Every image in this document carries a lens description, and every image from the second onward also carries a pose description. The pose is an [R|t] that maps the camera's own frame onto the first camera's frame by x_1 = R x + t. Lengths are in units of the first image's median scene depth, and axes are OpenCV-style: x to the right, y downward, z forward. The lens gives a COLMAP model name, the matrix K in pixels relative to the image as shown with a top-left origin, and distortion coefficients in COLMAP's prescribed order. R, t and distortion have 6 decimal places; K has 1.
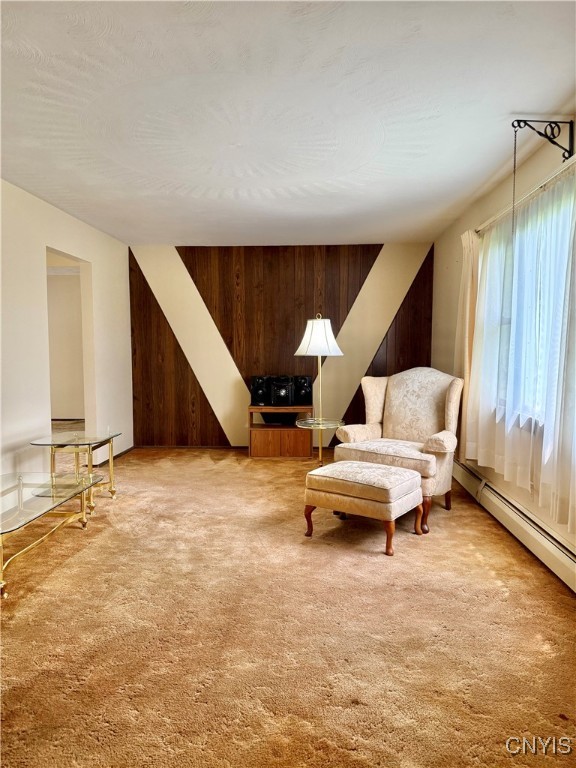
lens RADIAL K [[531.2, 0, 291.4], [0, 531.2, 385.5], [0, 0, 1]] dist [0.162815, -0.326368]
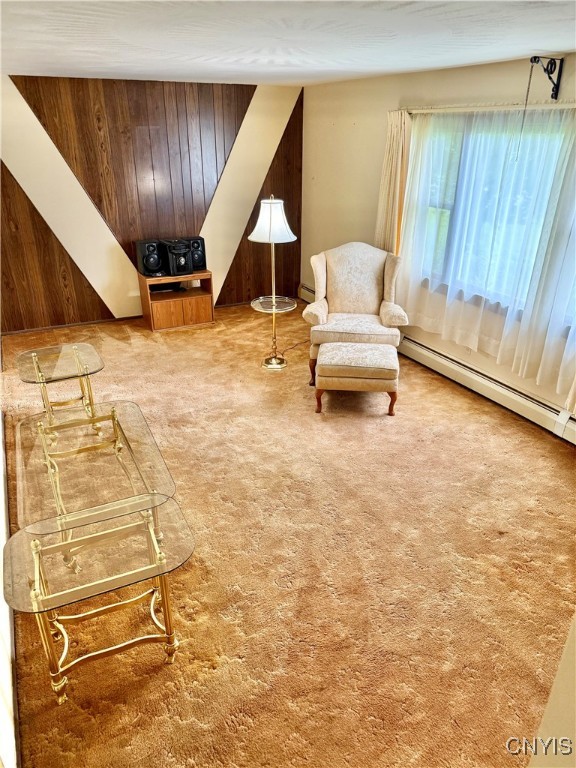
lens RADIAL K [[537.5, 0, 288.0], [0, 537.5, 384.0], [0, 0, 1]] dist [0.060011, -0.079352]
pose [[0.872569, -0.201379, 0.445051, -0.327061], [0.028083, 0.930245, 0.365862, -0.130645], [-0.487684, -0.306741, 0.817358, 0.043697]]
